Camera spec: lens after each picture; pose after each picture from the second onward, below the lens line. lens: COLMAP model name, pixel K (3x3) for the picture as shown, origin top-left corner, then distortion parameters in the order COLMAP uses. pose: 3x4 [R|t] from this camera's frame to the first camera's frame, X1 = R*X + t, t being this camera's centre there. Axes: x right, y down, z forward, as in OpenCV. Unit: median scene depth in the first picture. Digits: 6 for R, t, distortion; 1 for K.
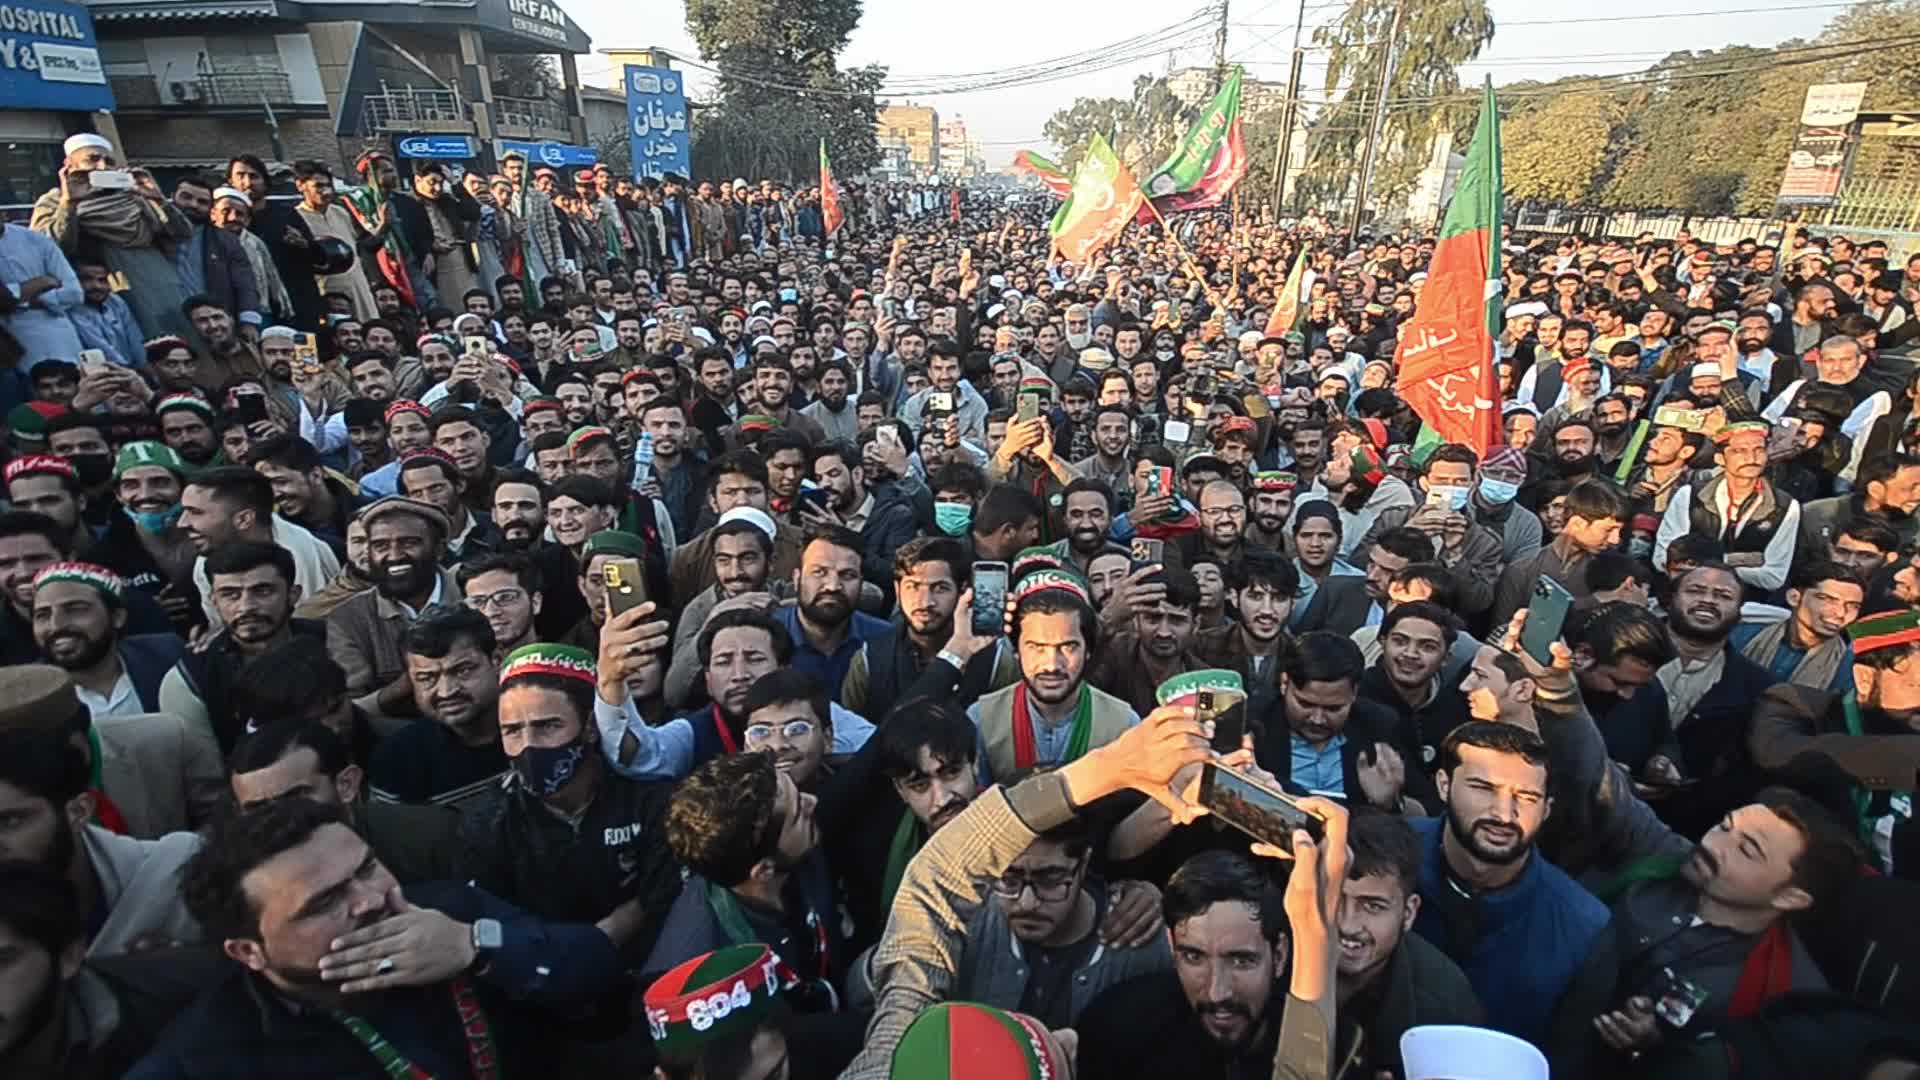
lens RADIAL K [[861.0, 0, 963.8], [0, 861.0, 554.1], [0, 0, 1]] dist [0.019188, -0.015956]
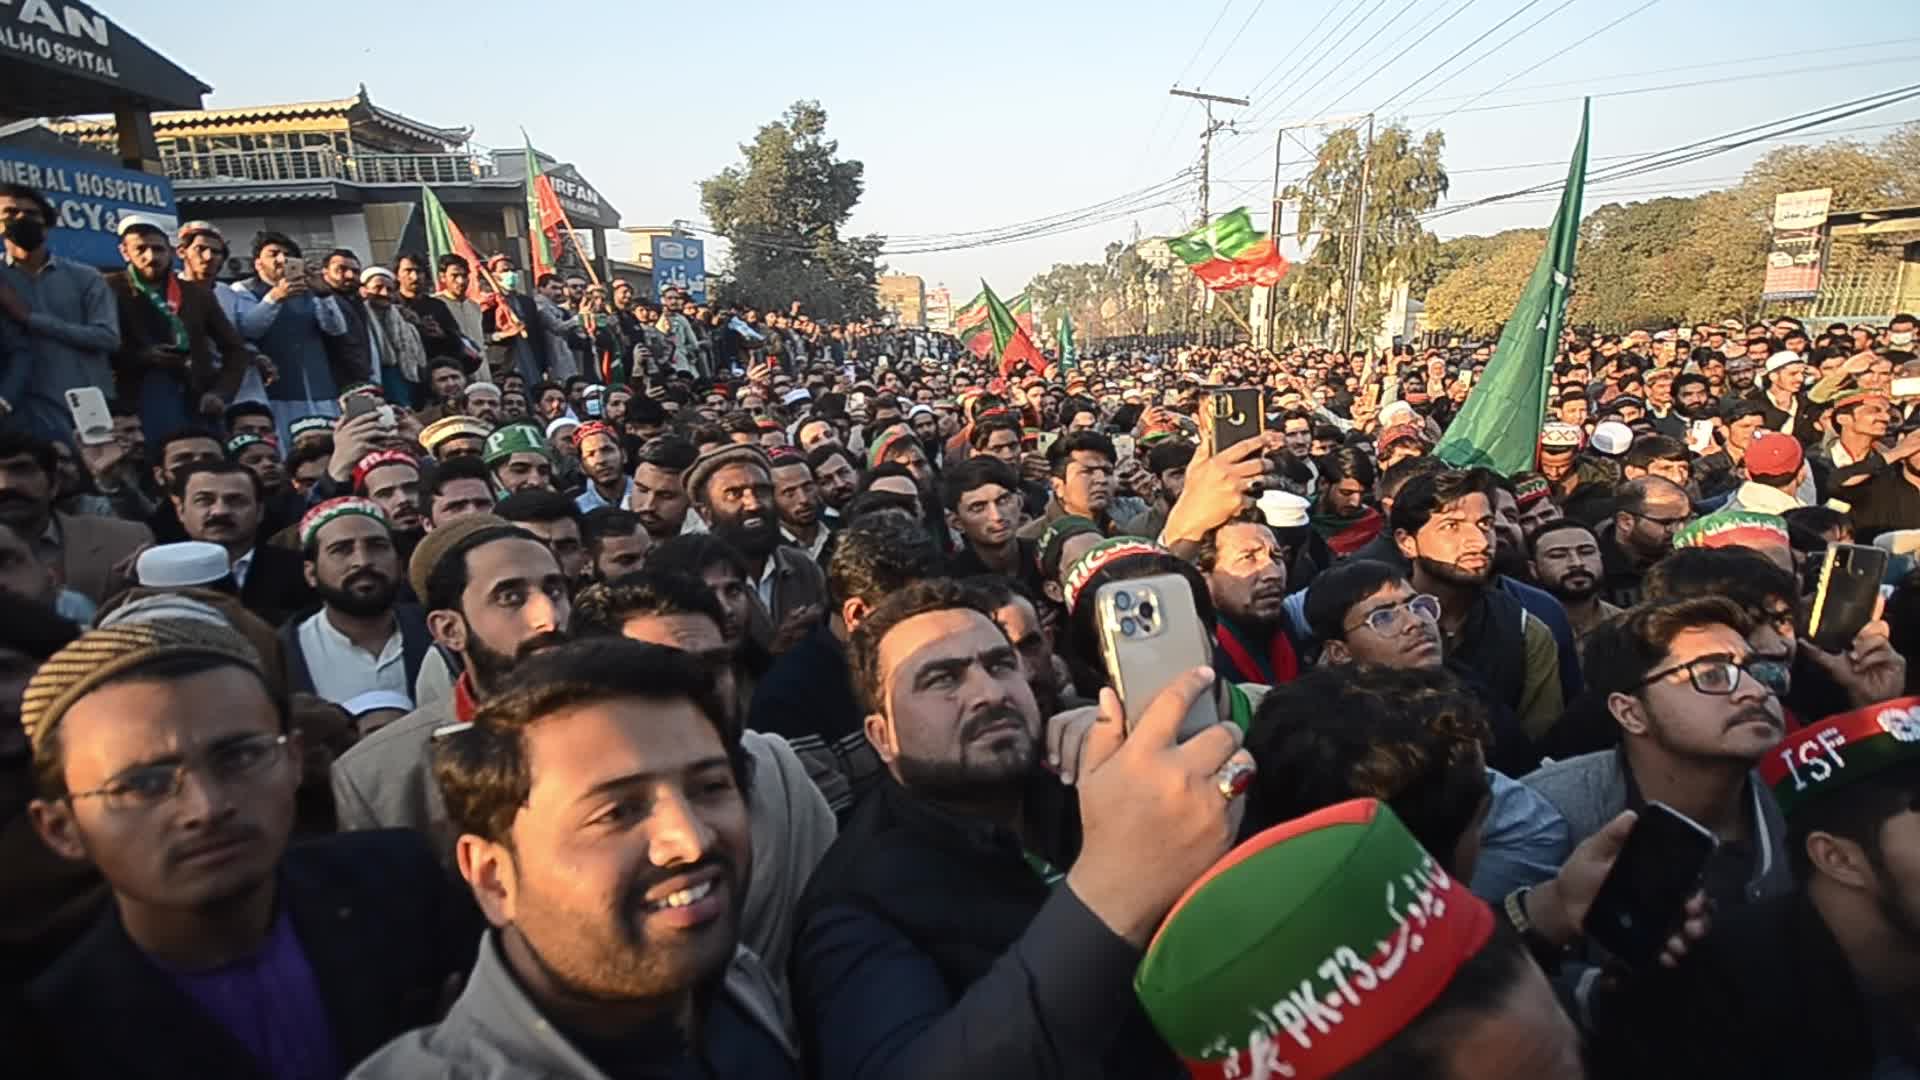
lens RADIAL K [[861.7, 0, 957.5], [0, 861.7, 549.0], [0, 0, 1]] dist [0.018273, -0.016475]
pose [[0.999523, -0.029856, 0.007851, -0.029573], [0.030764, 0.984438, -0.173020, 0.020754], [-0.002563, 0.173179, 0.984887, 0.000466]]
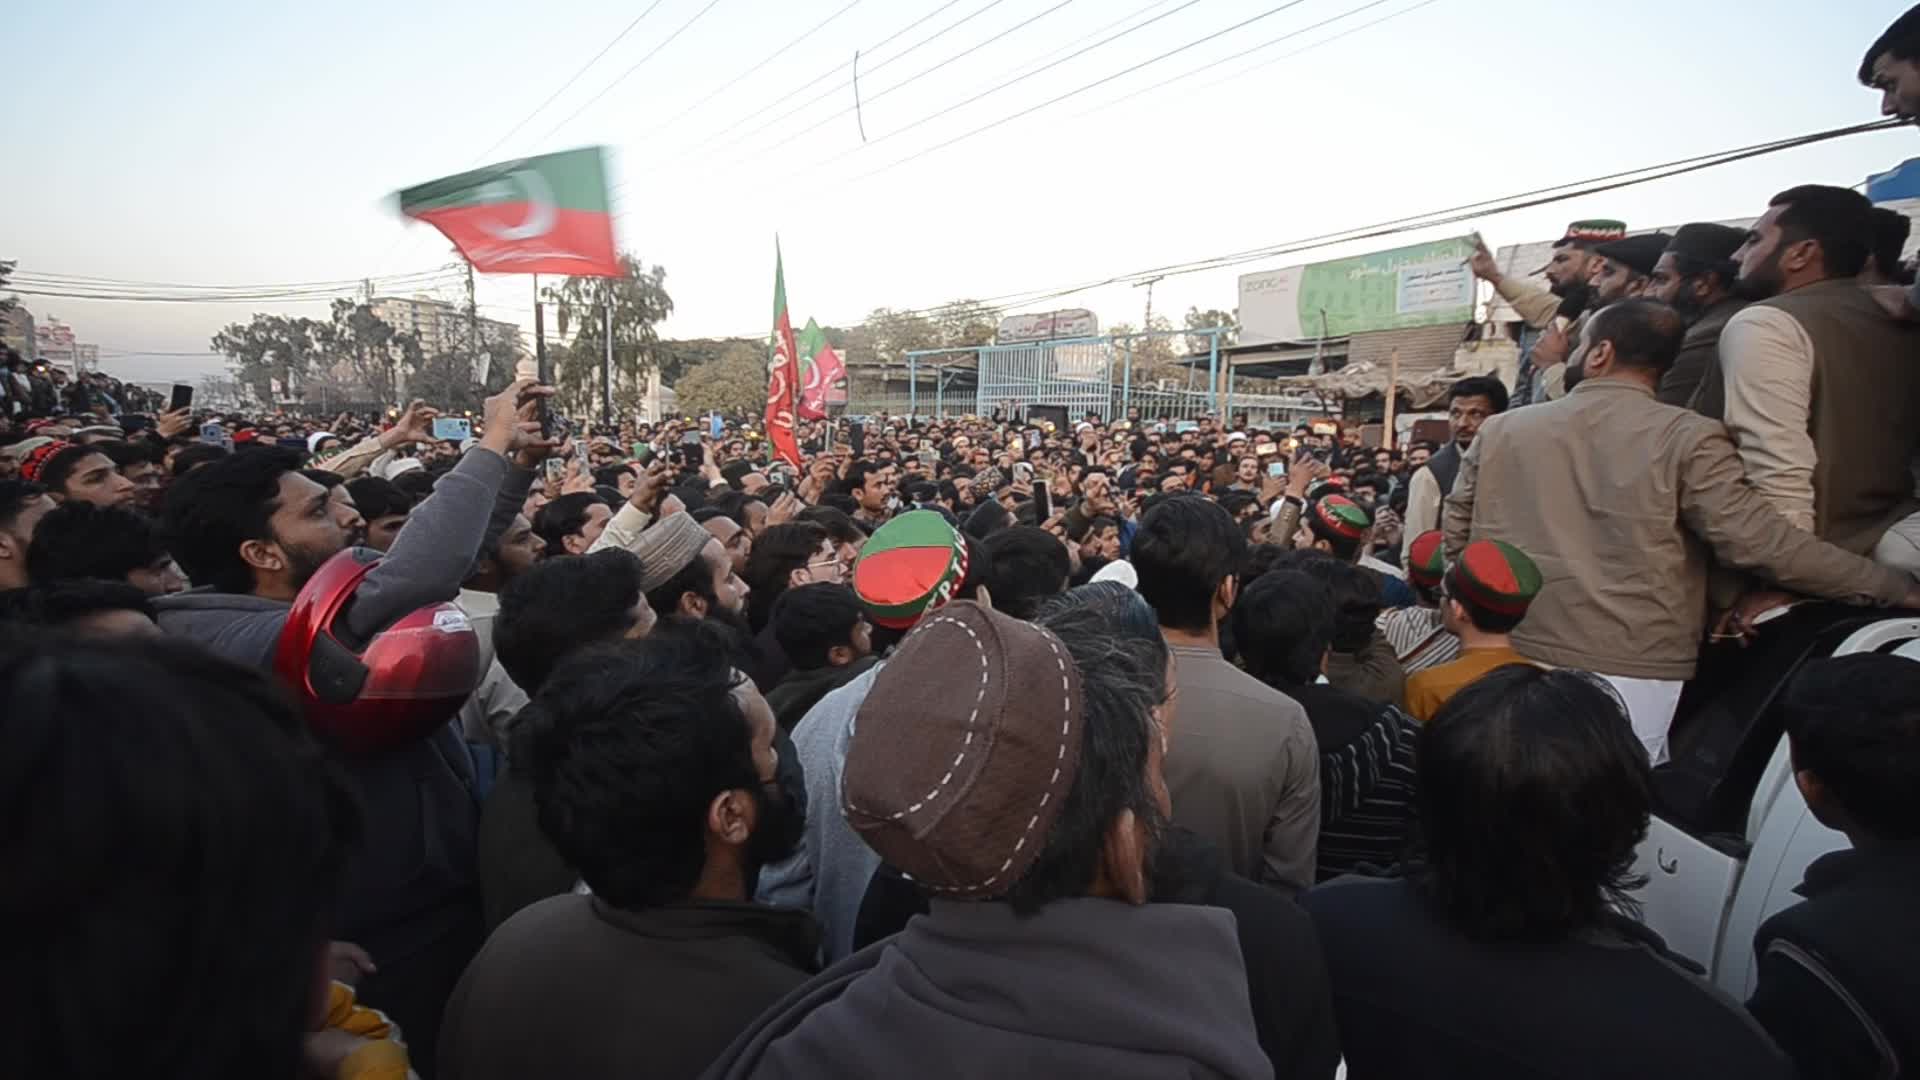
lens RADIAL K [[859.9, 0, 977.5], [0, 859.9, 520.3], [0, 0, 1]] dist [0.003807, -0.000223]
pose [[0.679210, -0.071554, 0.730448, -0.113289], [0.271447, 0.949157, -0.159428, 0.100840], [-0.681902, 0.306563, 0.664100, -0.185149]]
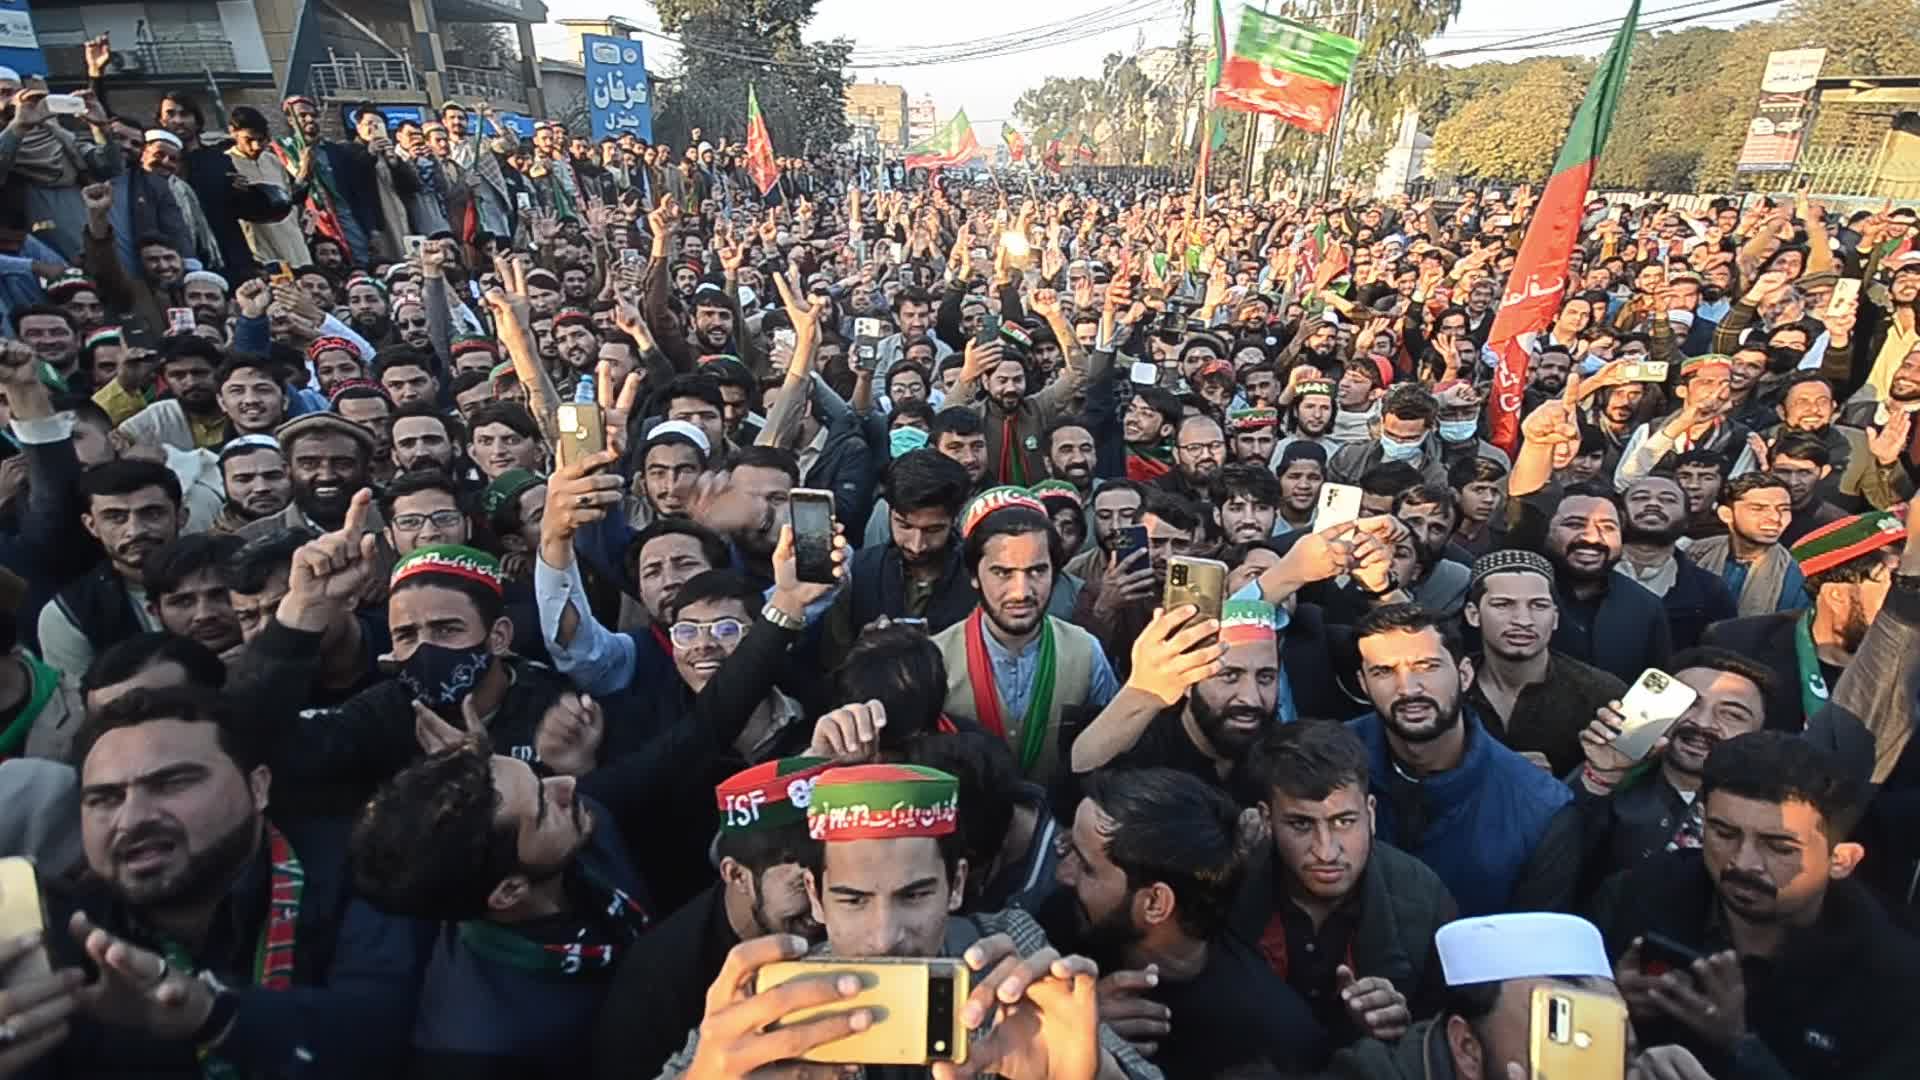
lens RADIAL K [[859.1, 0, 963.1], [0, 859.1, 556.2], [0, 0, 1]] dist [0.015701, -0.015539]
pose [[0.999514, -0.010327, 0.029396, 0.001140], [0.009708, 0.999729, 0.021137, 0.005666], [-0.029606, -0.020841, 0.999344, 0.005513]]
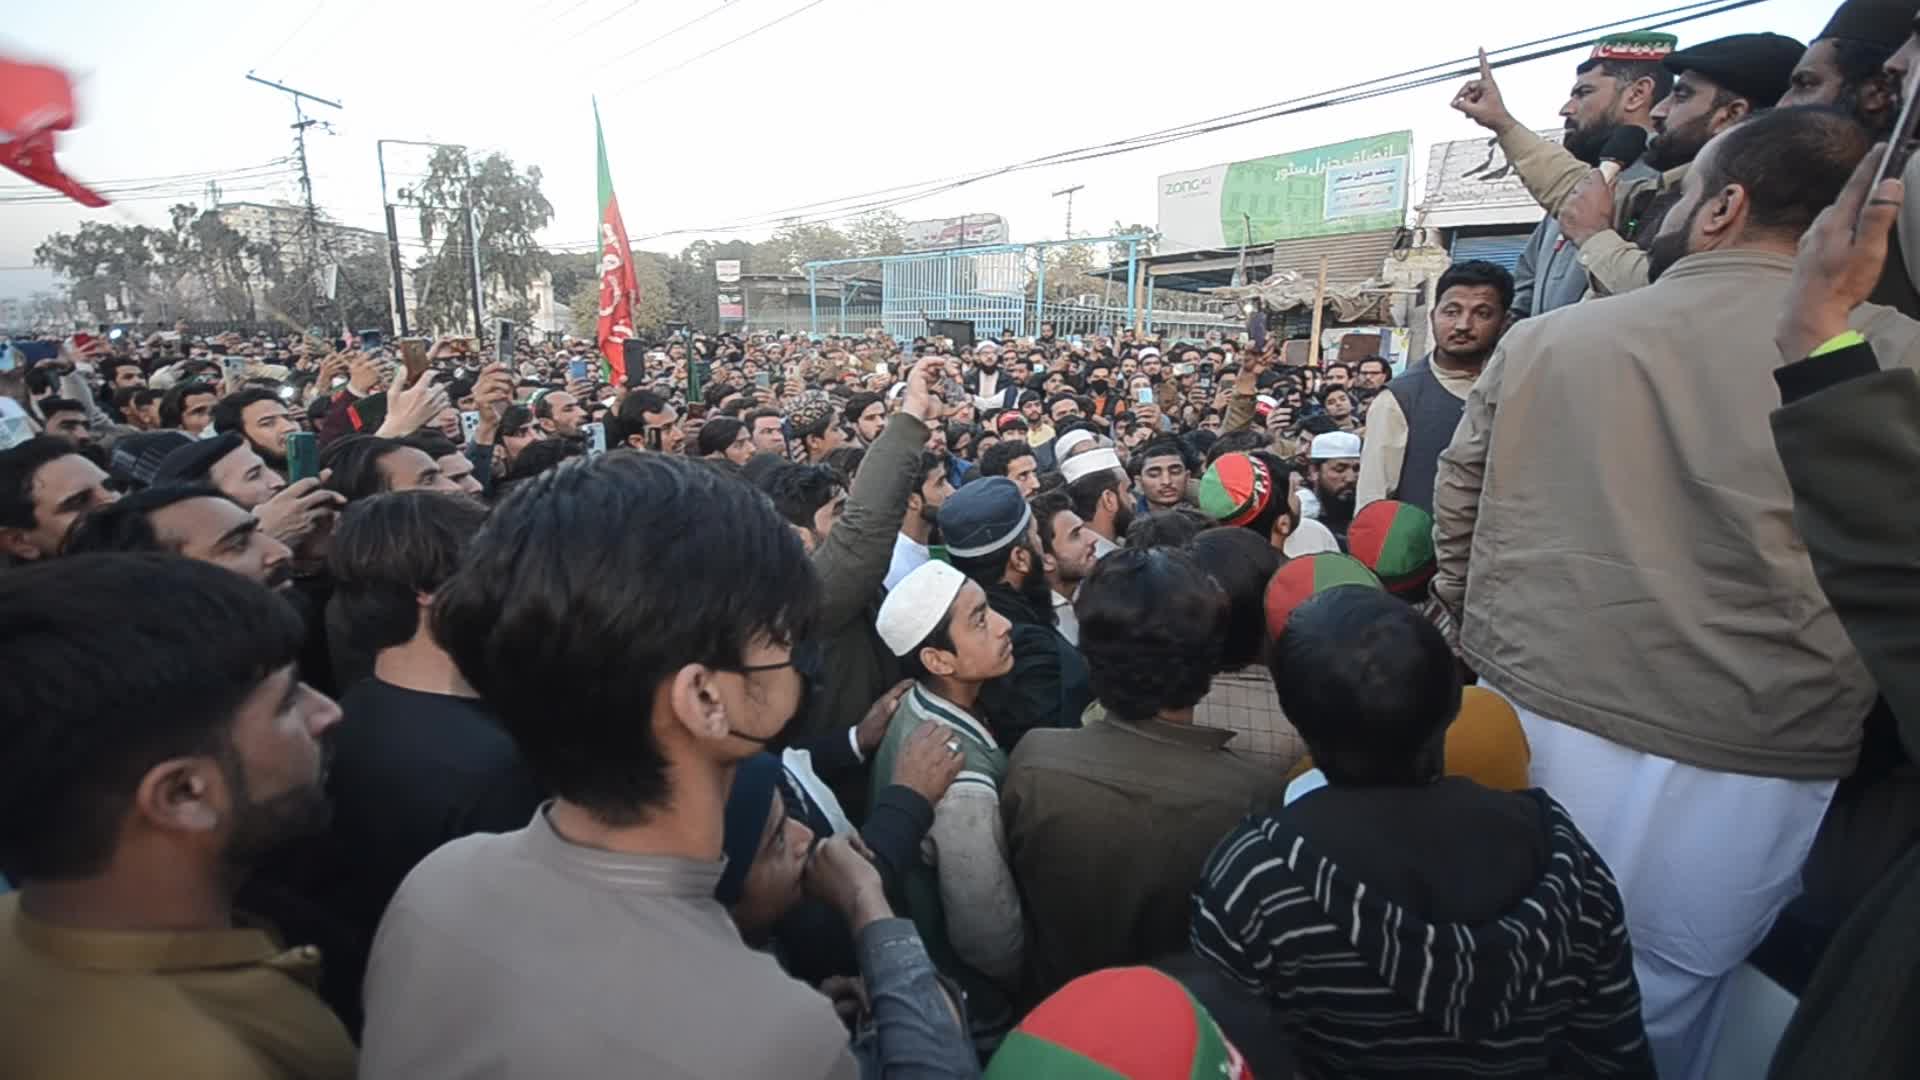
lens RADIAL K [[859.2, 0, 982.8], [0, 859.2, 526.3], [0, 0, 1]] dist [0.016295, -0.015461]
pose [[0.610450, -0.157865, 0.776163, -0.078543], [0.297751, 0.953797, -0.040186, 0.095881], [-0.733959, 0.255635, 0.629250, -0.172842]]
